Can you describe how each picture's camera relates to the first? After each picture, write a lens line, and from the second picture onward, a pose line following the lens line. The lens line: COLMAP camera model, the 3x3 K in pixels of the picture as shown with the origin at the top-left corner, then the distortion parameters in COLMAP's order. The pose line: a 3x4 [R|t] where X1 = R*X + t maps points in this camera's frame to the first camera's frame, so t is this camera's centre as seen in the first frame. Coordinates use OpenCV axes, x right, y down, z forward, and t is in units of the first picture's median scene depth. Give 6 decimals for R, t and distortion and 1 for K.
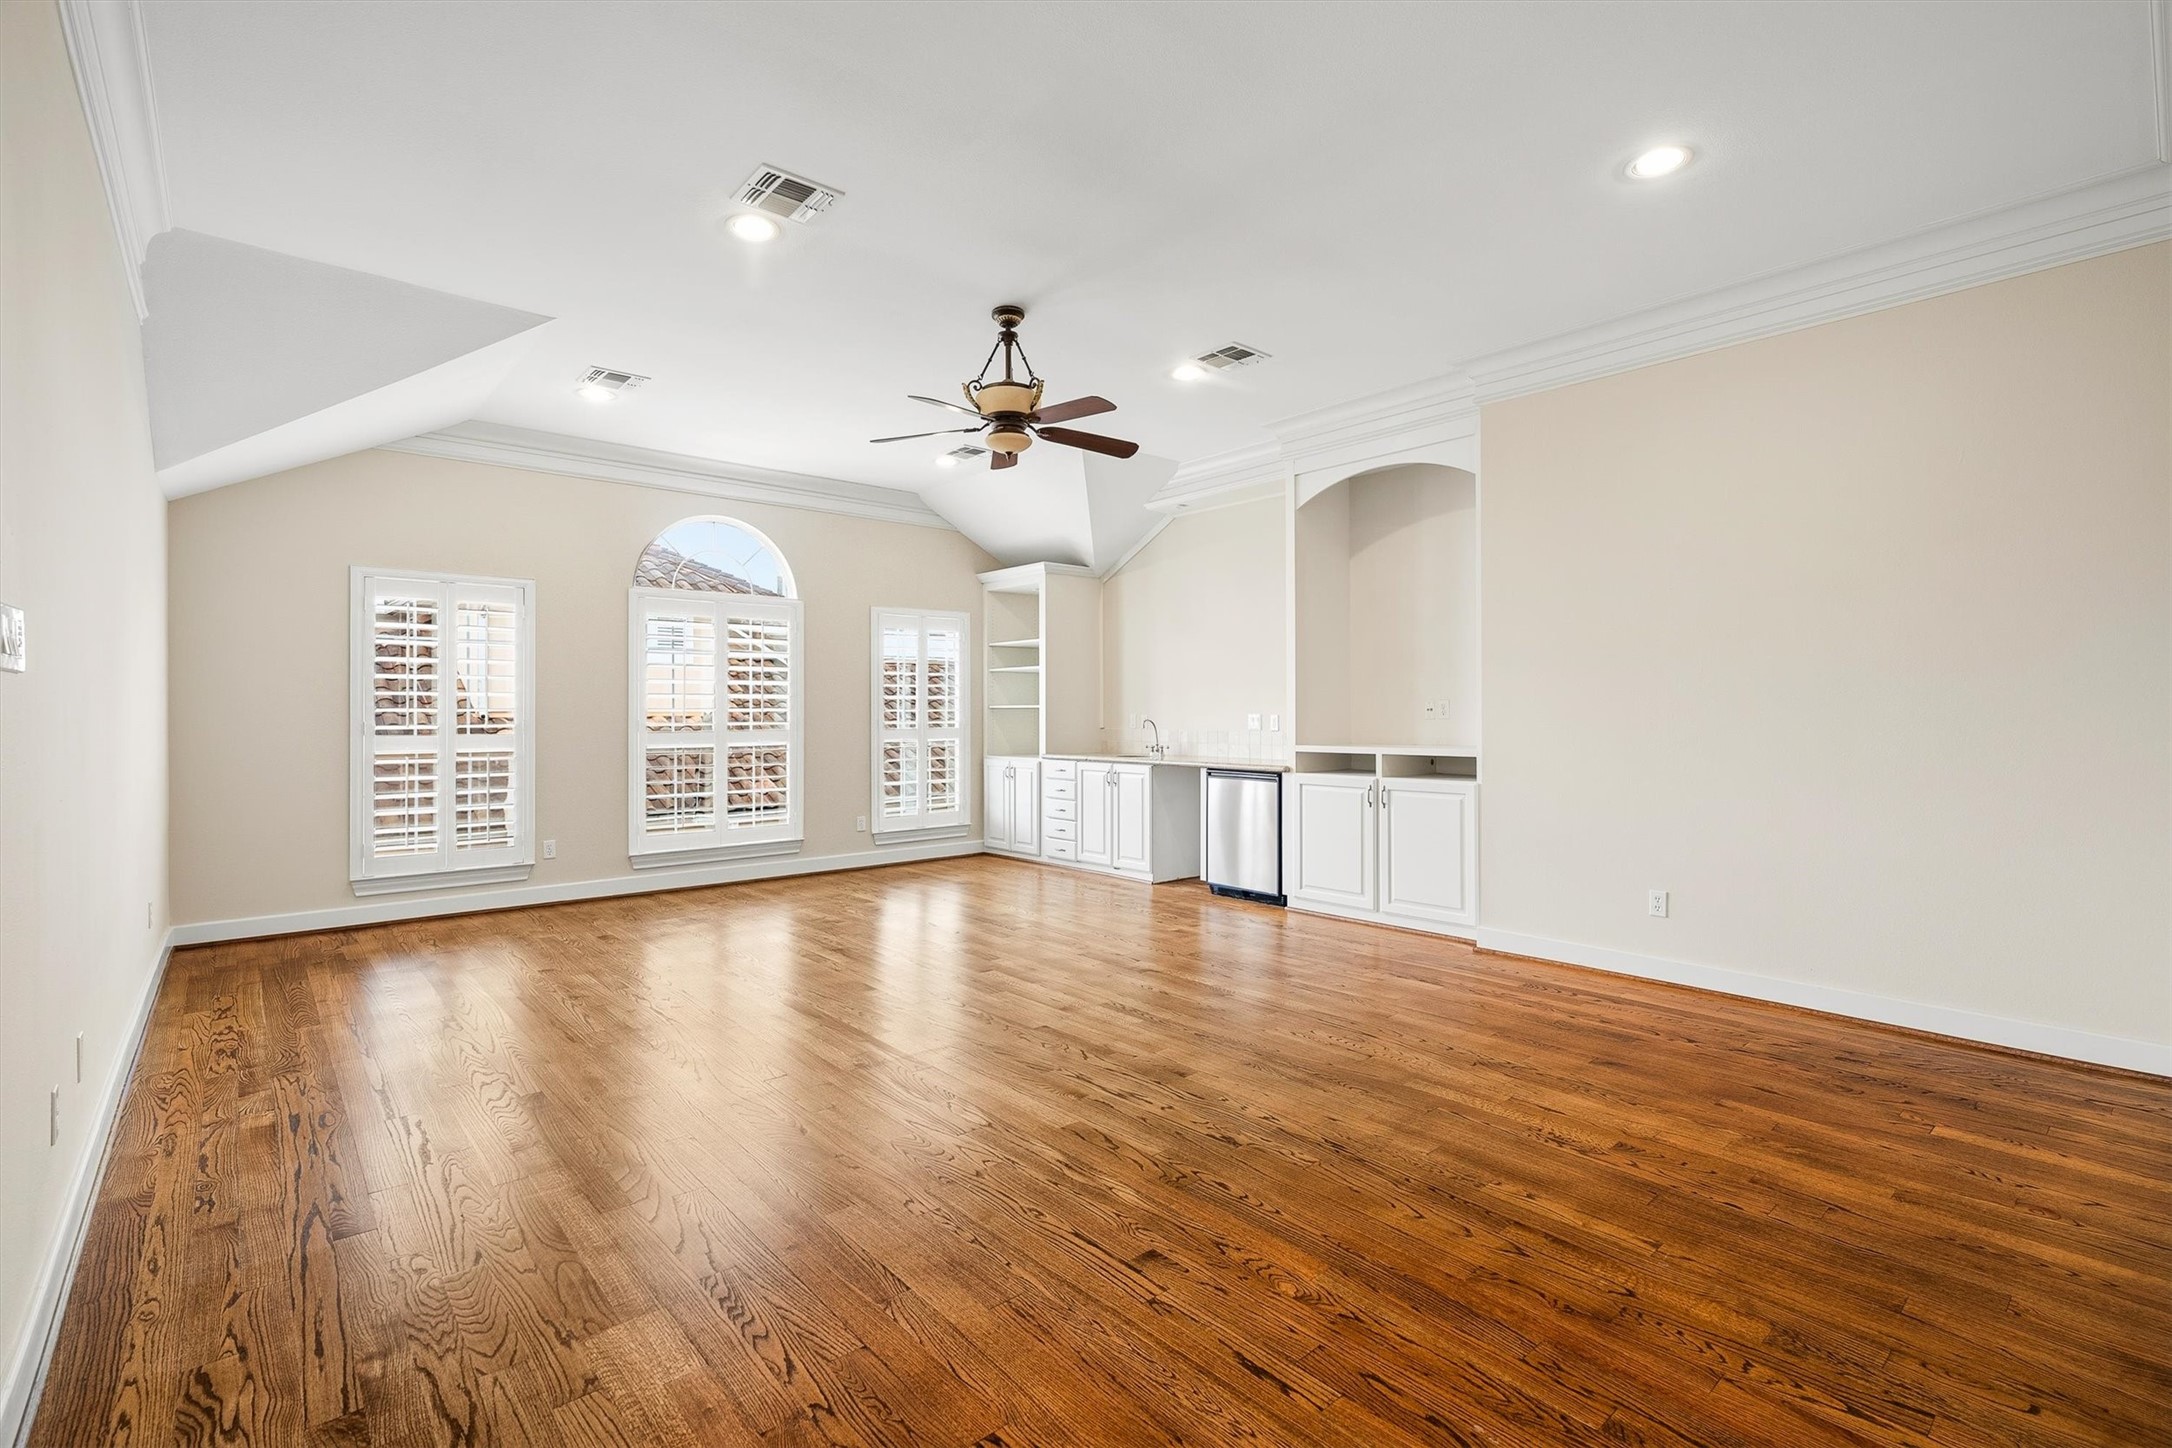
lens RADIAL K [[981.3, 0, 1082.9], [0, 981.3, 711.2], [0, 0, 1]] dist [-0.007008, 0.000707]
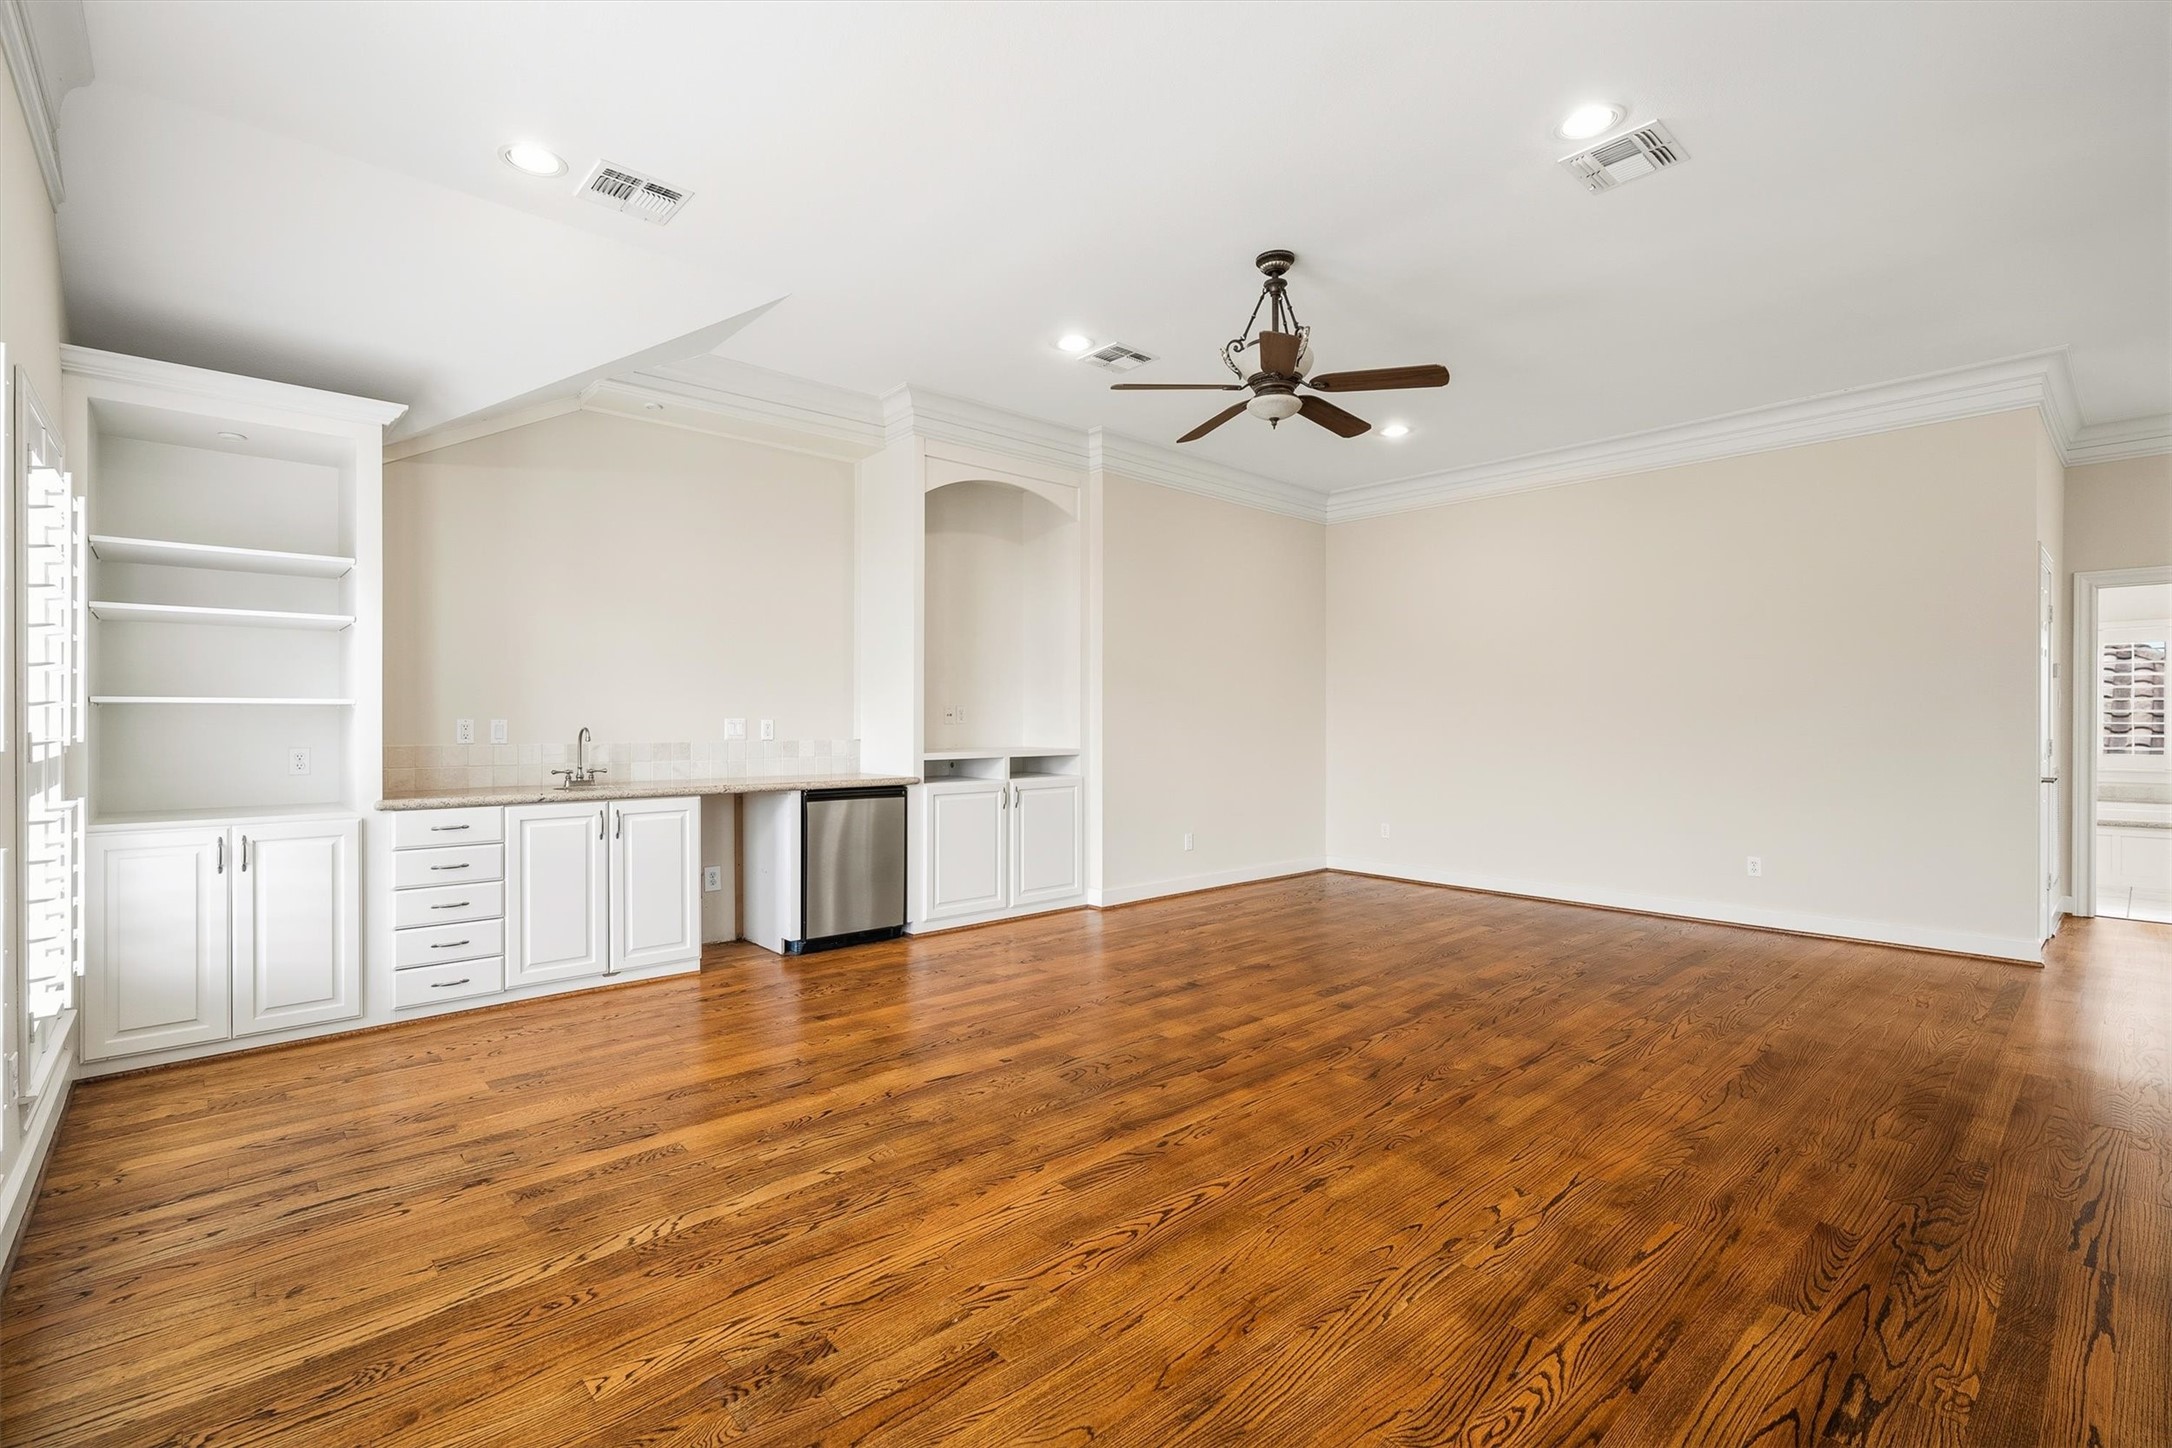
lens RADIAL K [[981.3, 0, 1086.3], [0, 981.3, 731.2], [0, 0, 1]] dist [-0.007008, 0.000707]
pose [[-0.024725, -0.007565, 0.999666, -0.683477], [-0.001203, 0.999971, 0.007538, 0.006774], [-0.999694, -0.001016, -0.024734, 0.862972]]
